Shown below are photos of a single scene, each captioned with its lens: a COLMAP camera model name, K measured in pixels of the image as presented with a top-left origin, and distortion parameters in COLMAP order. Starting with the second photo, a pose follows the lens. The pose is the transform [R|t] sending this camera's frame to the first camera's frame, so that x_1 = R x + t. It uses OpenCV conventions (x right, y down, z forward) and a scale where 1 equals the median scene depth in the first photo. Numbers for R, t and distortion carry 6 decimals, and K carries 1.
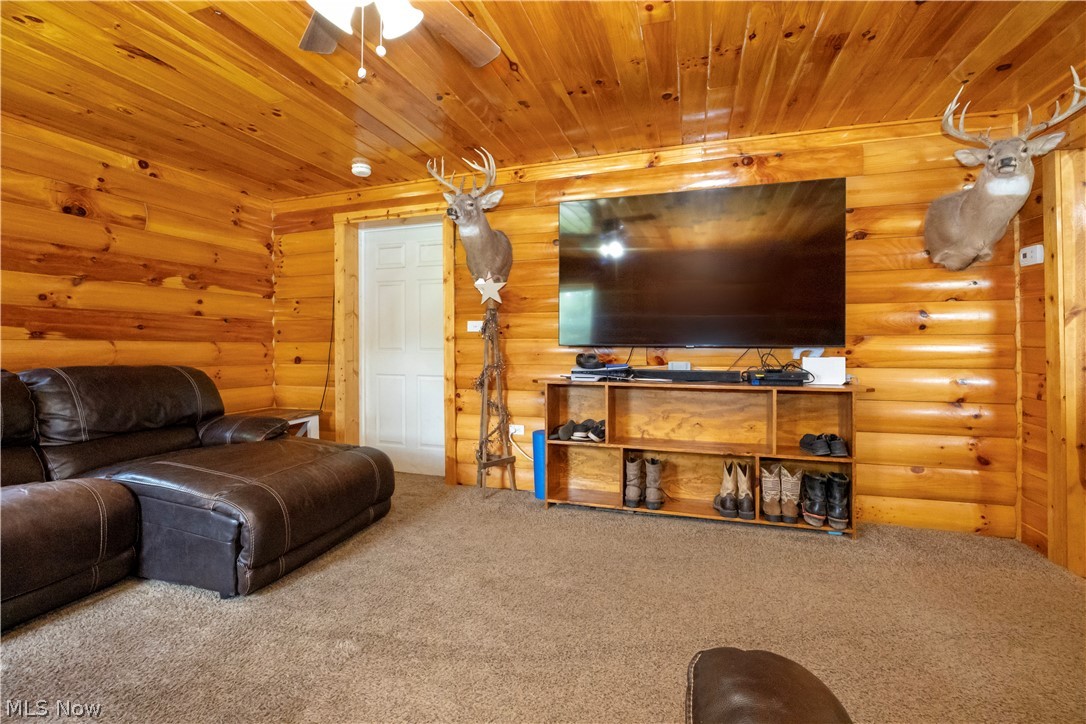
lens RADIAL K [[478.8, 0, 550.1], [0, 478.8, 341.5], [0, 0, 1]] dist [-0.014259, 0.000204]
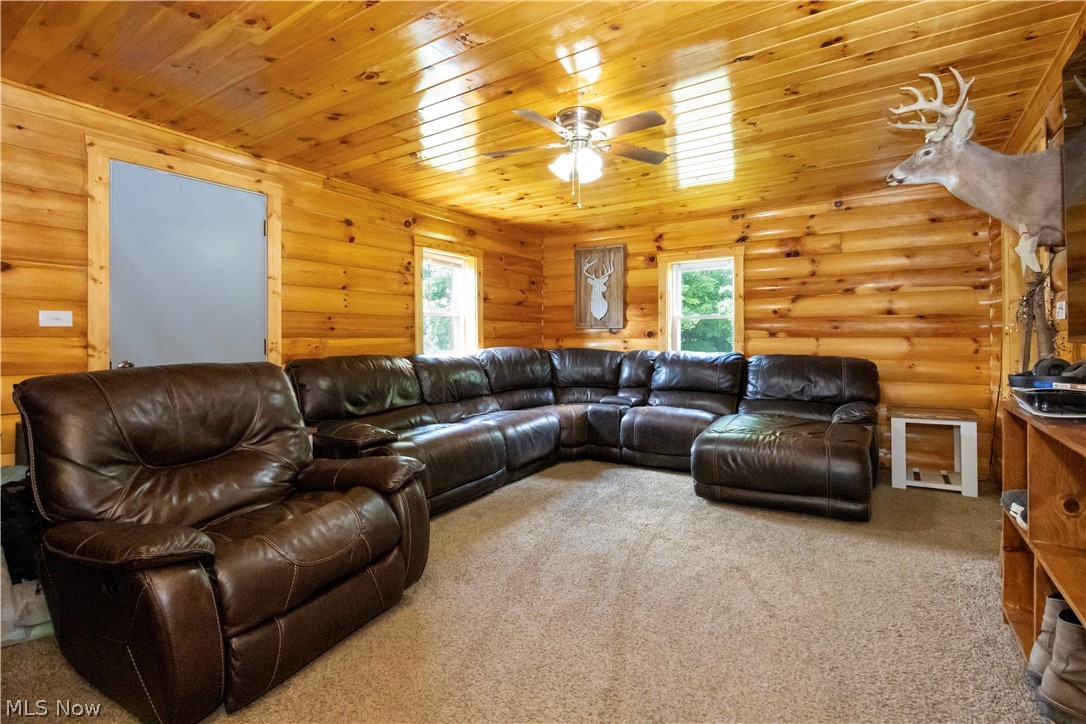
lens RADIAL K [[478.8, 0, 550.1], [0, 478.8, 341.5], [0, 0, 1]] dist [-0.014259, 0.000204]
pose [[-0.258770, 0.003201, -0.965934, 0.685729], [0.011466, 0.999934, 0.000242, -0.000395], [0.965871, -0.011013, -0.258790, 0.609763]]
